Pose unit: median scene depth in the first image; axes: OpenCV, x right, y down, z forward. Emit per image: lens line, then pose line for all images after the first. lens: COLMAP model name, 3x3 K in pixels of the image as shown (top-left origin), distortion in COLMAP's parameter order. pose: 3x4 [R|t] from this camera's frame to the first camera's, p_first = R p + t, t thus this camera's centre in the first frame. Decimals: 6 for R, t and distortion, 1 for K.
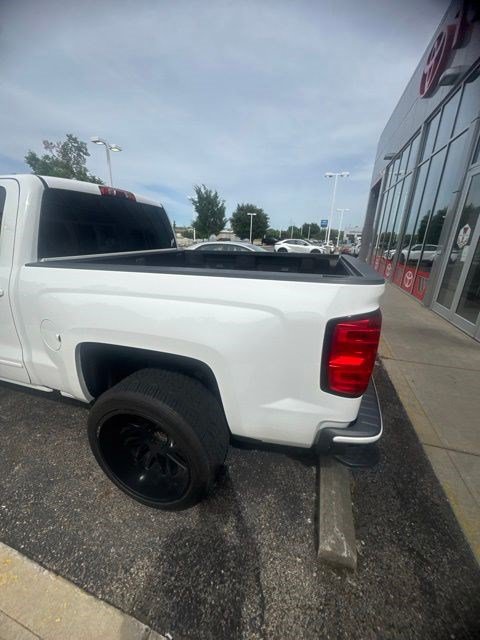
lens RADIAL K [[253.9, 0, 240.0], [0, 253.9, 320.0], [0, 0, 1]] dist [-0.004807, 0.000285]
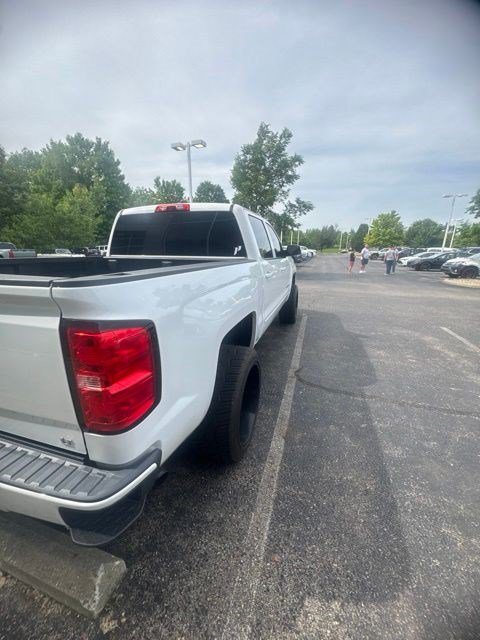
lens RADIAL K [[253.9, 0, 240.0], [0, 253.9, 320.0], [0, 0, 1]] dist [-0.004807, 0.000285]
pose [[0.000039, 0.252488, -0.967600, 0.684586], [-0.321069, 0.916374, 0.239108, -0.337179], [0.947056, 0.310657, 0.081102, 1.151112]]
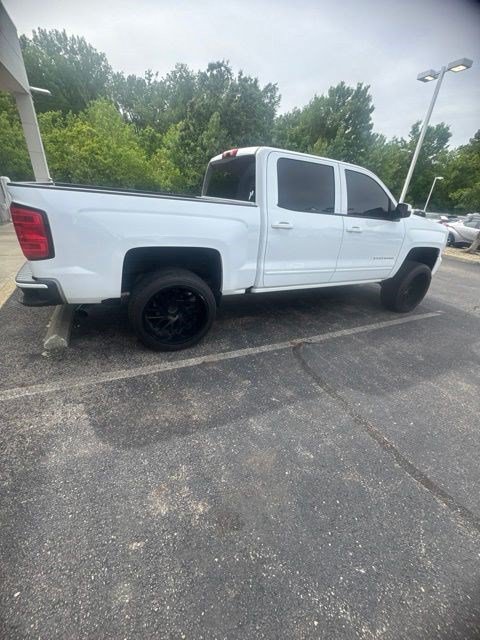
lens RADIAL K [[253.9, 0, 240.0], [0, 253.9, 320.0], [0, 0, 1]] dist [-0.004807, 0.000285]
pose [[-0.725433, 0.224396, -0.650687, 0.480936], [-0.310619, 0.736890, 0.600424, -0.567833], [0.614218, 0.637683, -0.464863, 1.881038]]
